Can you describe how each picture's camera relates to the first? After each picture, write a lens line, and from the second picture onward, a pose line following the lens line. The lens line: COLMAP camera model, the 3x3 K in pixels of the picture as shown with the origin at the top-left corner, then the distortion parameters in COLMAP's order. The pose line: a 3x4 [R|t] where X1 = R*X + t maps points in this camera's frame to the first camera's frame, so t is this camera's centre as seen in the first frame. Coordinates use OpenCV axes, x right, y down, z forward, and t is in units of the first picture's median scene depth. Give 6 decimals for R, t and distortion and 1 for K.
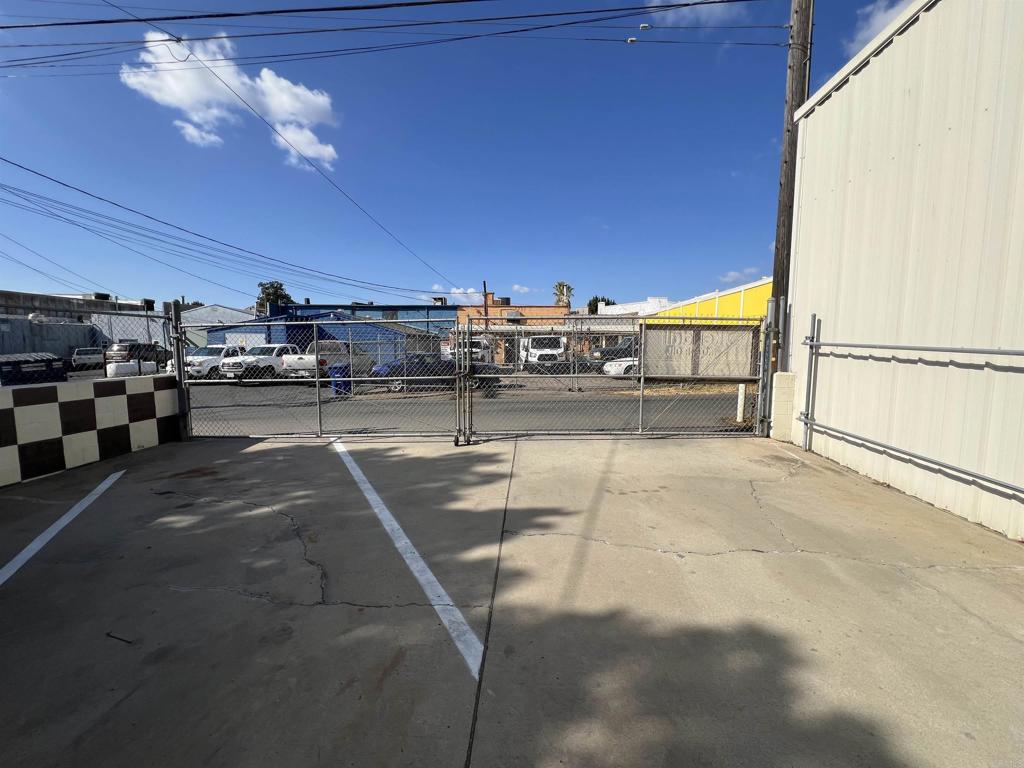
lens RADIAL K [[408.9, 0, 512.4], [0, 408.9, 386.6], [0, 0, 1]] dist [-0.000285, 0.000477]
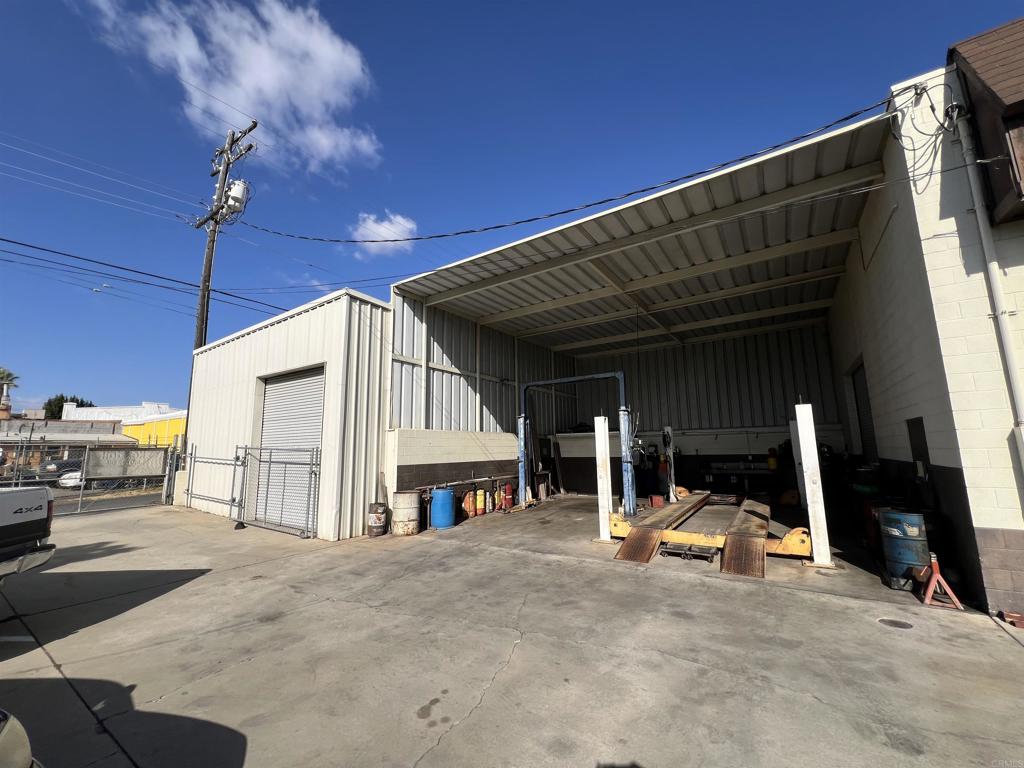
lens RADIAL K [[408.9, 0, 512.4], [0, 408.9, 386.6], [0, 0, 1]] dist [-0.000285, 0.000477]
pose [[0.511668, 0.114903, 0.851465, -0.395599], [0.103796, 0.975492, -0.194014, 0.172841], [-0.852891, 0.187649, 0.487202, -2.098014]]
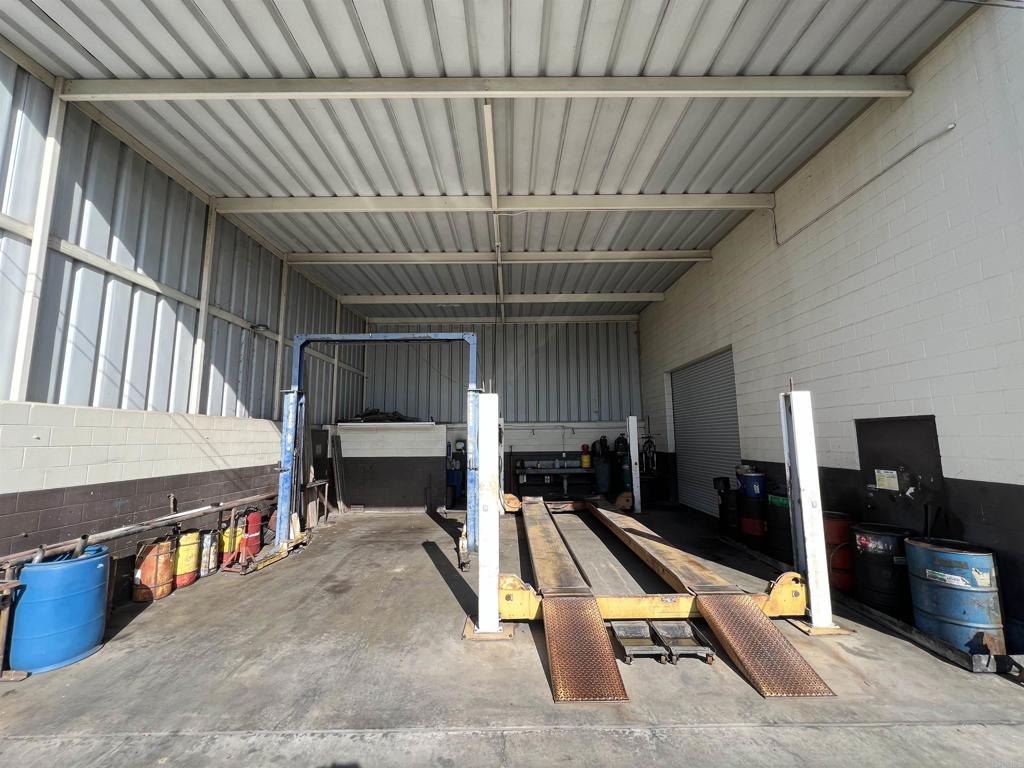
lens RADIAL K [[408.9, 0, 512.4], [0, 408.9, 386.6], [0, 0, 1]] dist [-0.000285, 0.000477]
pose [[-0.050852, 0.116284, 0.991913, 0.432140], [0.104858, 0.988331, -0.110488, 0.084195], [-0.993186, 0.098391, -0.062452, -1.491065]]
